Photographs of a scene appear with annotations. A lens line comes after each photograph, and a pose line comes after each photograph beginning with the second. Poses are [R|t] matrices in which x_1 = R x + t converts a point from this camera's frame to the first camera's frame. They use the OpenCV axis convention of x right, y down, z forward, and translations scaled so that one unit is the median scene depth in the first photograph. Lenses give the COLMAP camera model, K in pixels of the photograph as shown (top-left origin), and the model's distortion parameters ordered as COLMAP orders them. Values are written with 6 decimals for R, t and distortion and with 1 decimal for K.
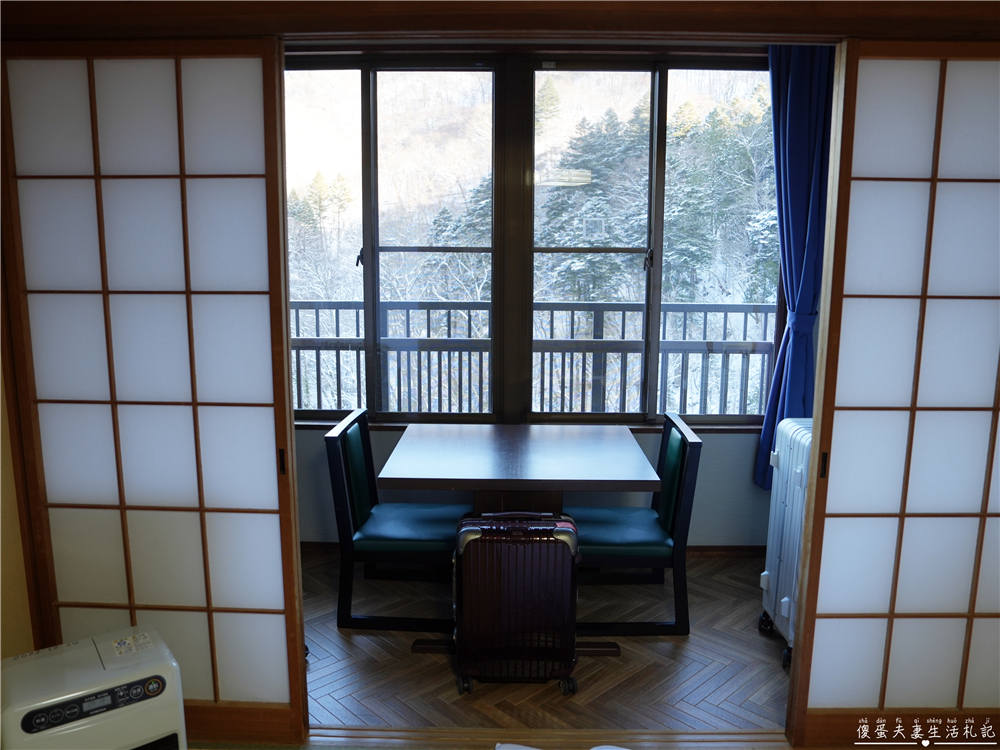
lens RADIAL K [[760.4, 0, 498.9], [0, 760.4, 371.1], [0, 0, 1]] dist [-0.105761, 0.065565]
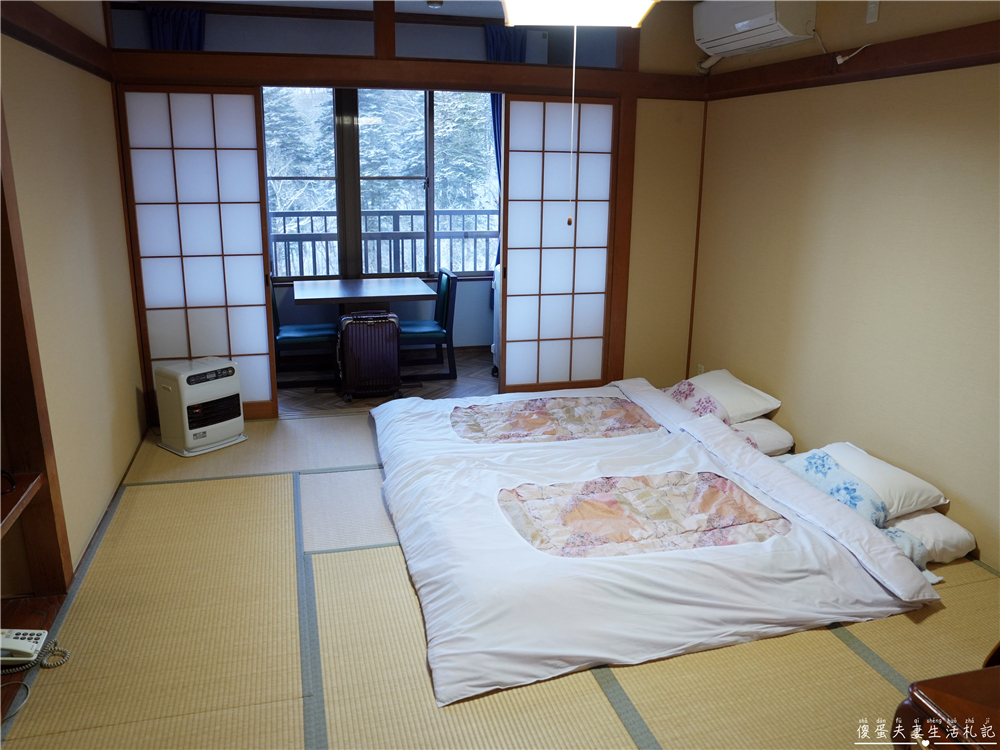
lens RADIAL K [[760.4, 0, 502.1], [0, 760.4, 373.8], [0, 0, 1]] dist [-0.105761, 0.065565]
pose [[0.957917, -0.070831, 0.278168, -0.187040], [0.039577, 0.992412, 0.116412, 0.117122], [-0.284303, -0.100504, 0.953452, -0.944459]]
